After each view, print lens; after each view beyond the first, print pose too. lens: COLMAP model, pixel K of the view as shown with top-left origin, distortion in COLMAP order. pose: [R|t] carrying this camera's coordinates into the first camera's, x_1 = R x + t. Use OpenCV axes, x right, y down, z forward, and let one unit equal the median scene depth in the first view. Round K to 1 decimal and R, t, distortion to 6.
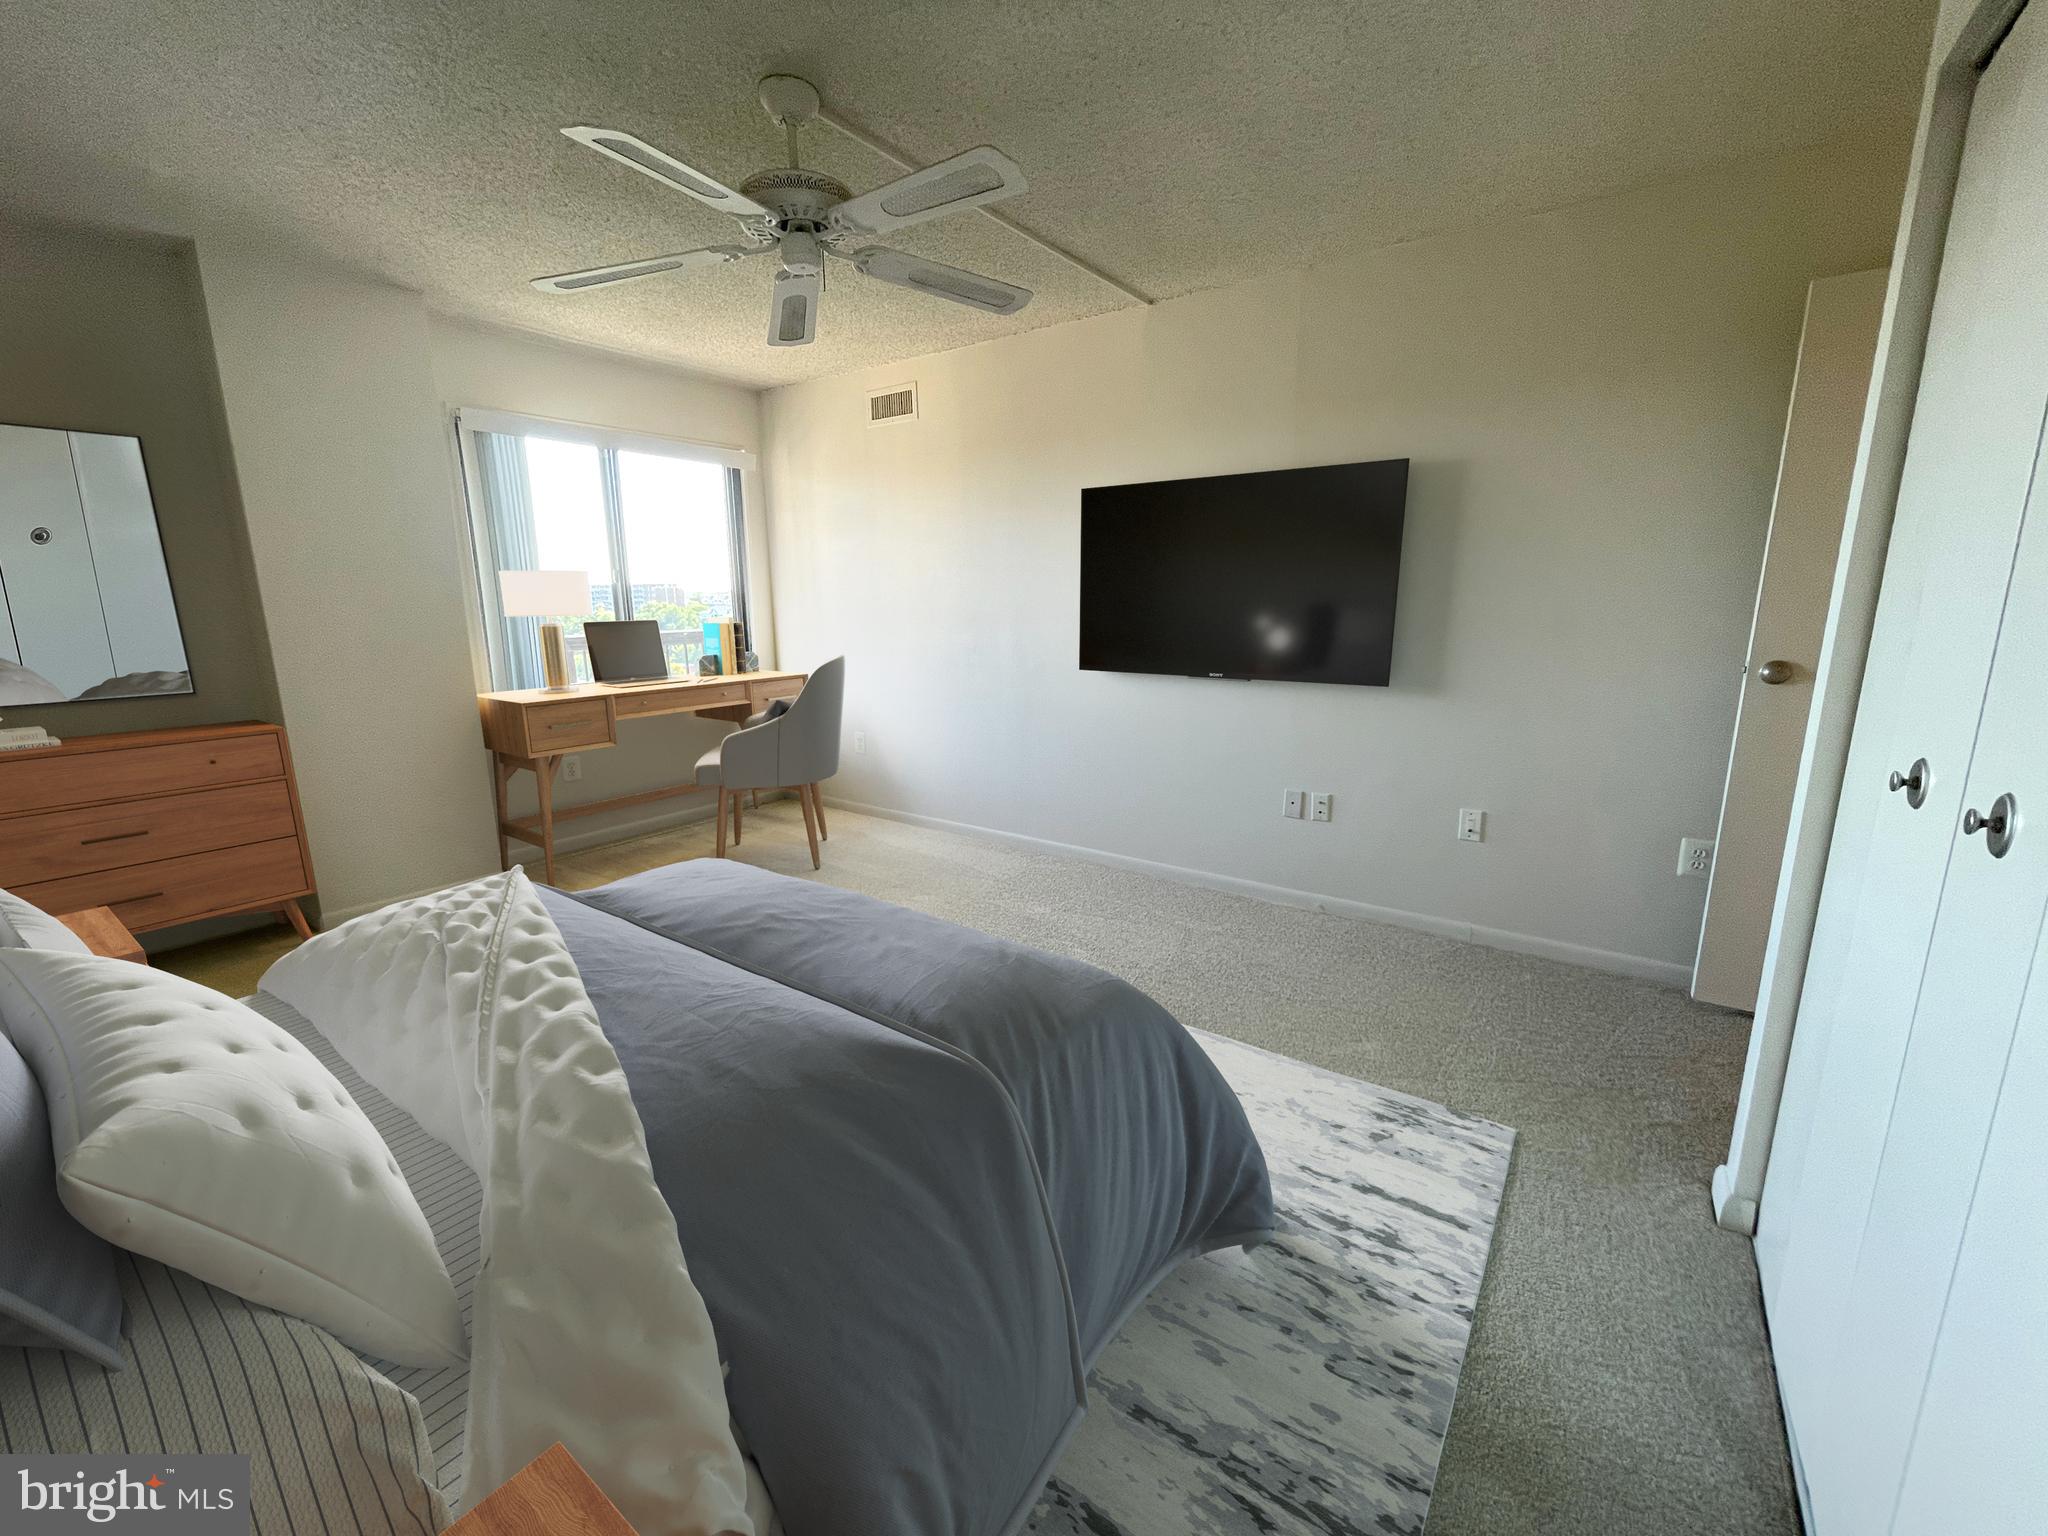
lens RADIAL K [[837.5, 0, 1024.0], [0, 837.5, 768.0], [0, 0, 1]] dist [0.003321, -0.000188]
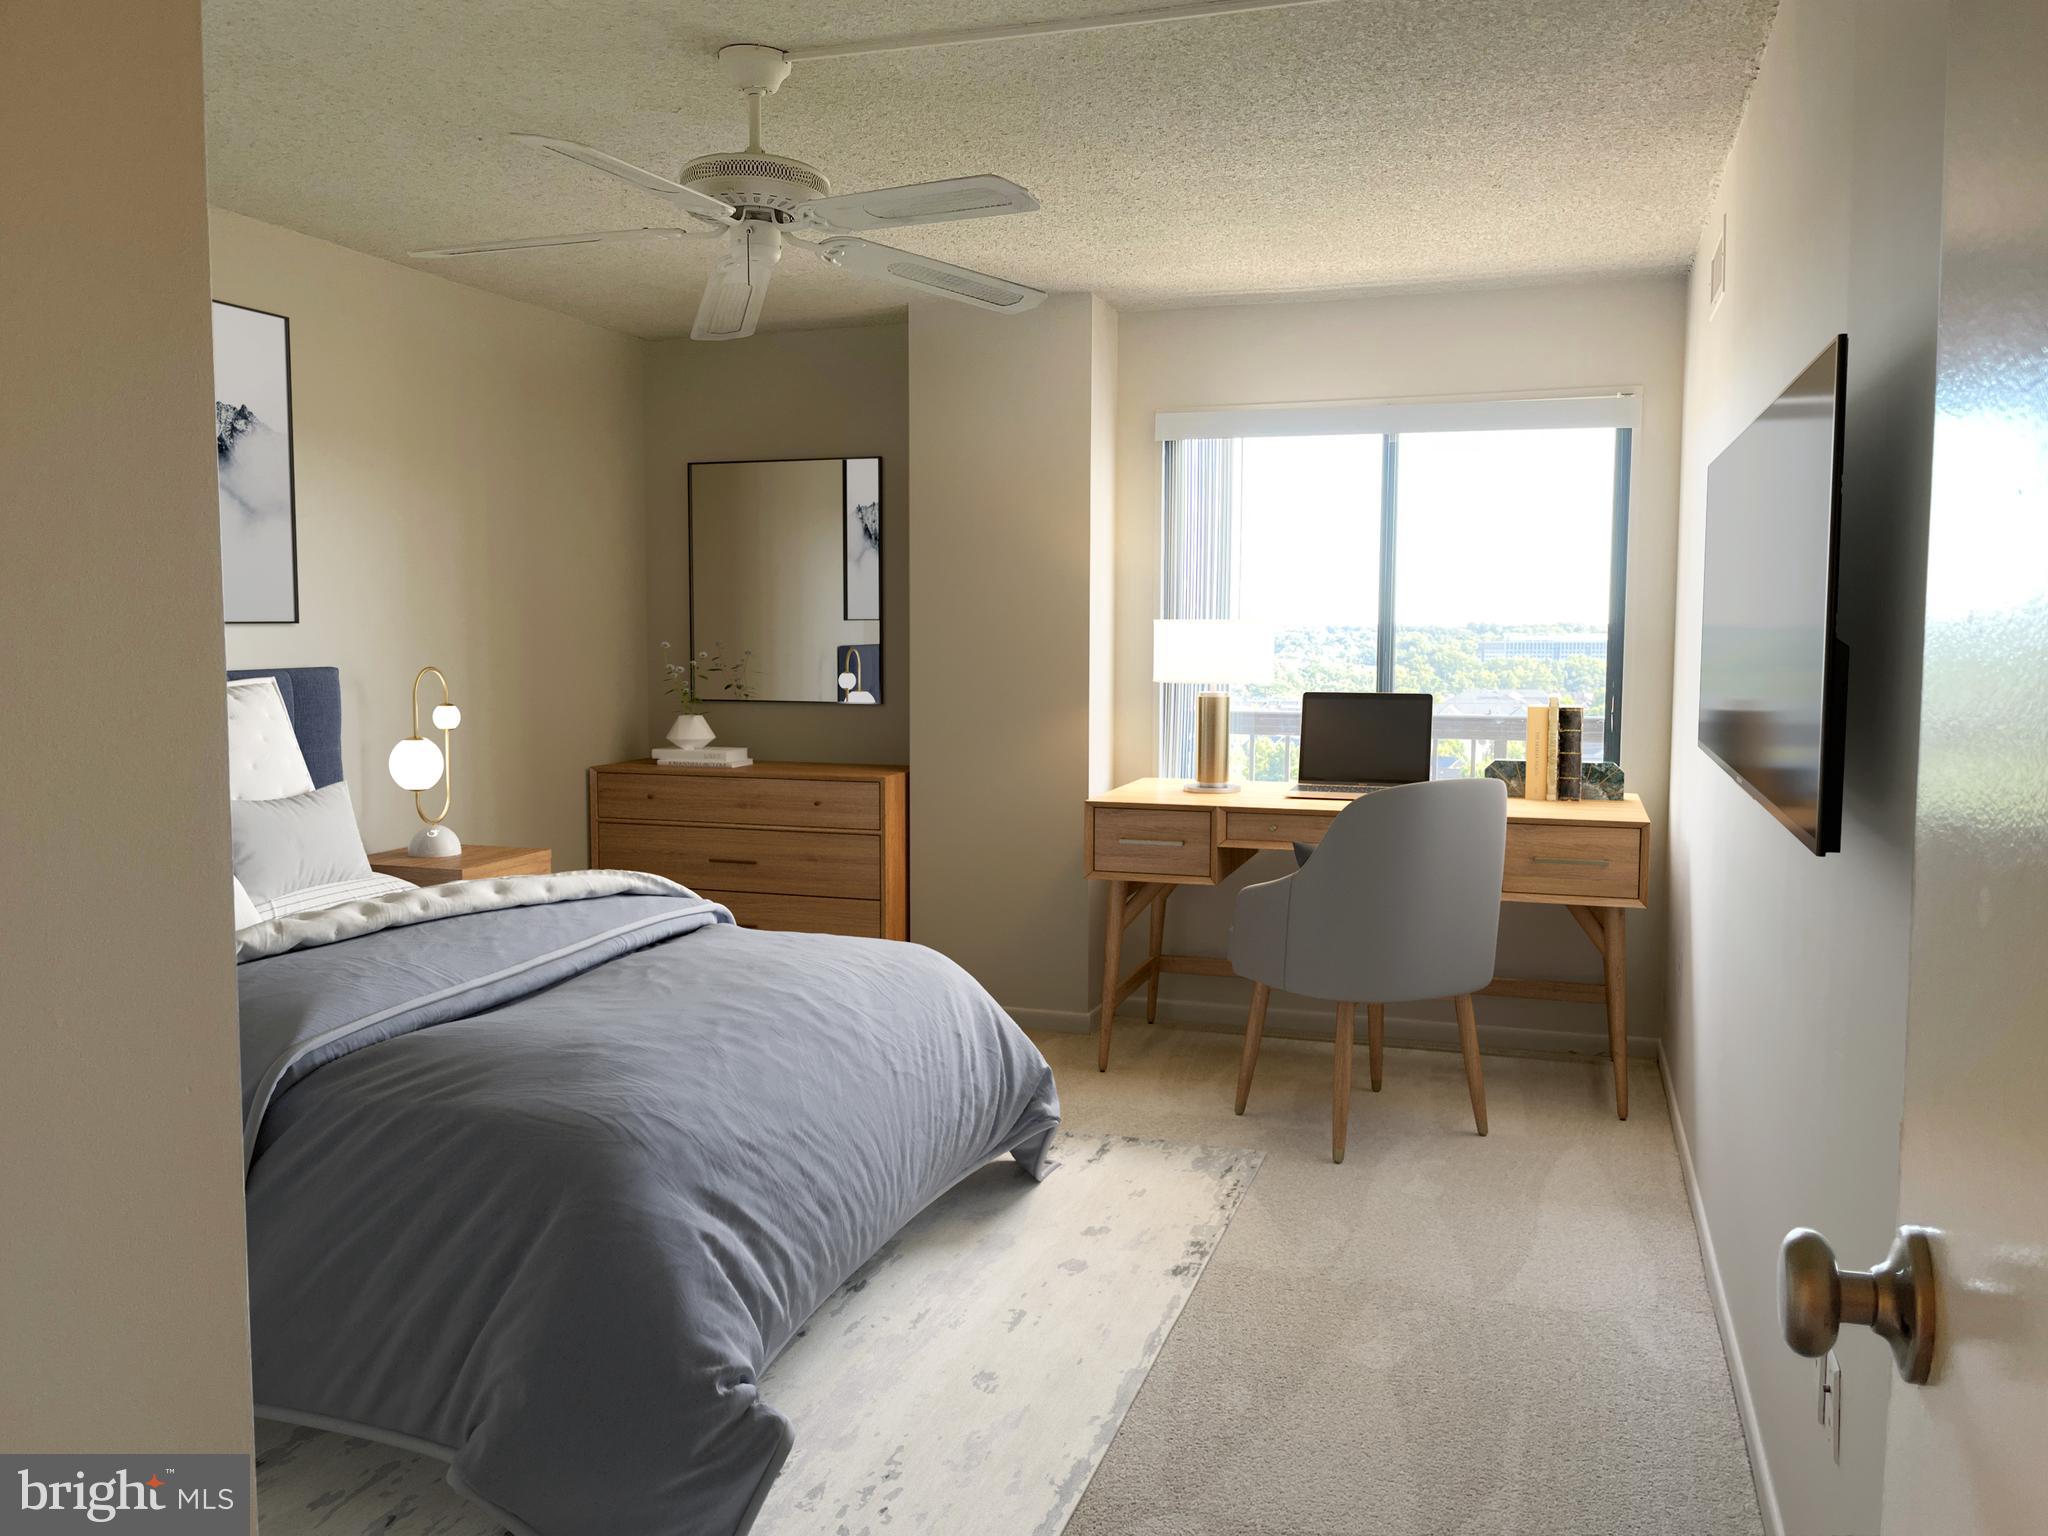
lens RADIAL K [[1584.1, 0, 1024.0], [0, 1584.1, 768.0], [0, 0, 1]] dist [0.075926, -0.121231]
pose [[0.300602, 0.098082, -0.948693, 0.578960], [-0.203207, 0.978445, 0.036770, -0.110492], [0.931850, 0.181728, 0.314054, 0.390084]]
